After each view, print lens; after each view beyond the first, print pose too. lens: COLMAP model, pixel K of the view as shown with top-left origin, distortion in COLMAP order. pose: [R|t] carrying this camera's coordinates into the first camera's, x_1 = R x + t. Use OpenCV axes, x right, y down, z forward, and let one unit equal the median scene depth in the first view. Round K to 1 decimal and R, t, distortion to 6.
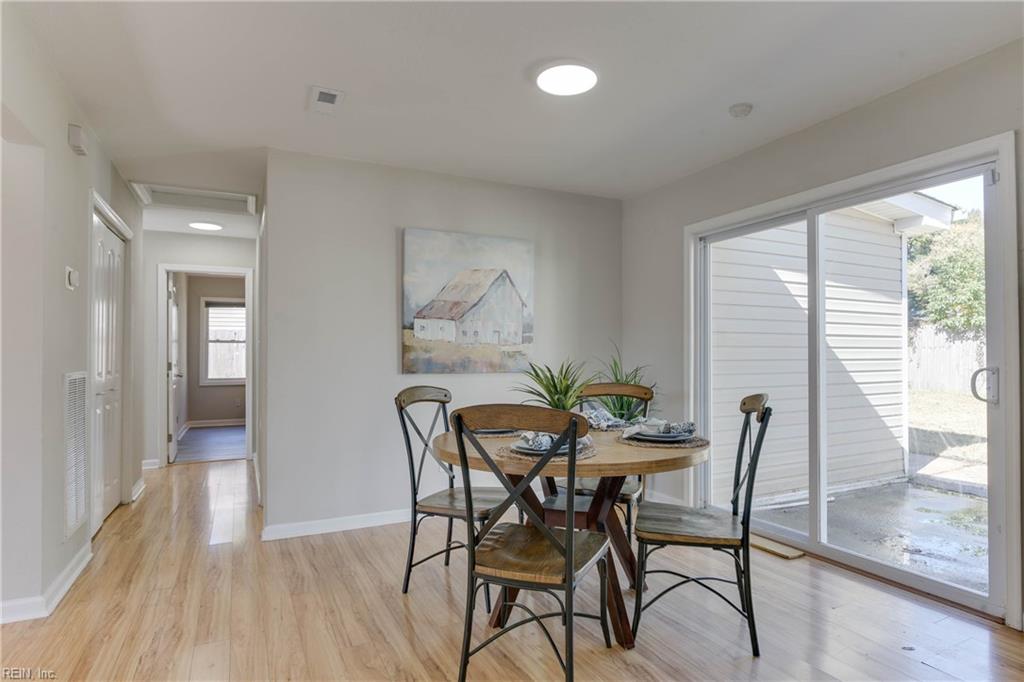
lens RADIAL K [[563.2, 0, 512.0], [0, 563.2, 341.0], [0, 0, 1]] dist [0.003367, 0.000157]
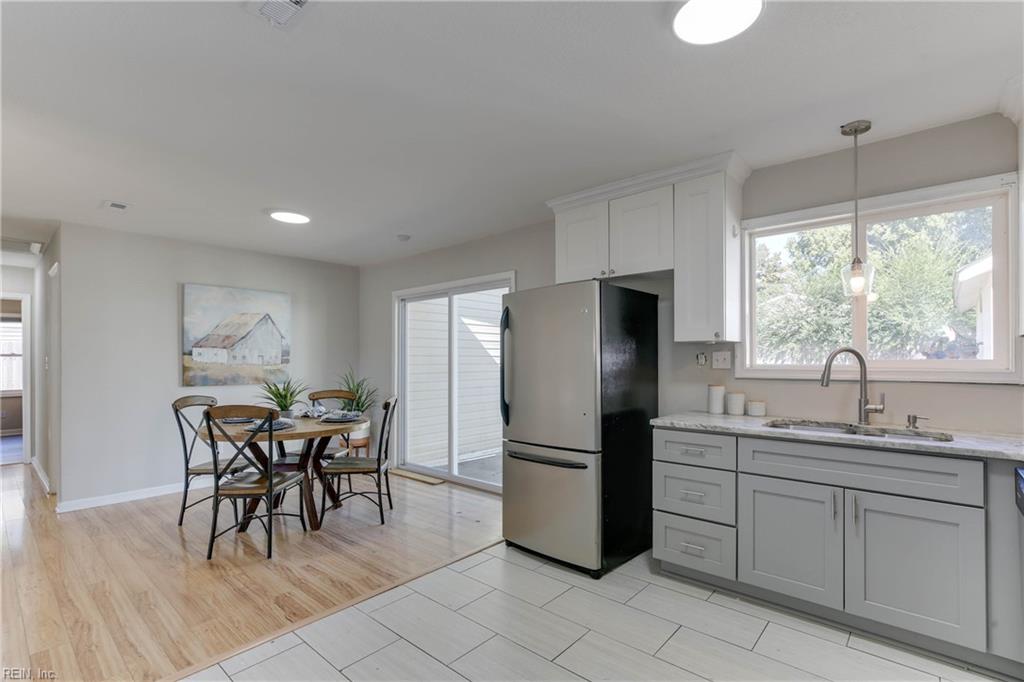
lens RADIAL K [[485.5, 0, 529.1], [0, 485.5, 358.0], [0, 0, 1]] dist [-0.002572, 0.000276]
pose [[0.921422, 0.001941, 0.388559, 0.144764], [-0.010625, 0.999739, 0.020203, -0.051489], [-0.388418, -0.022744, 0.921202, -0.495578]]
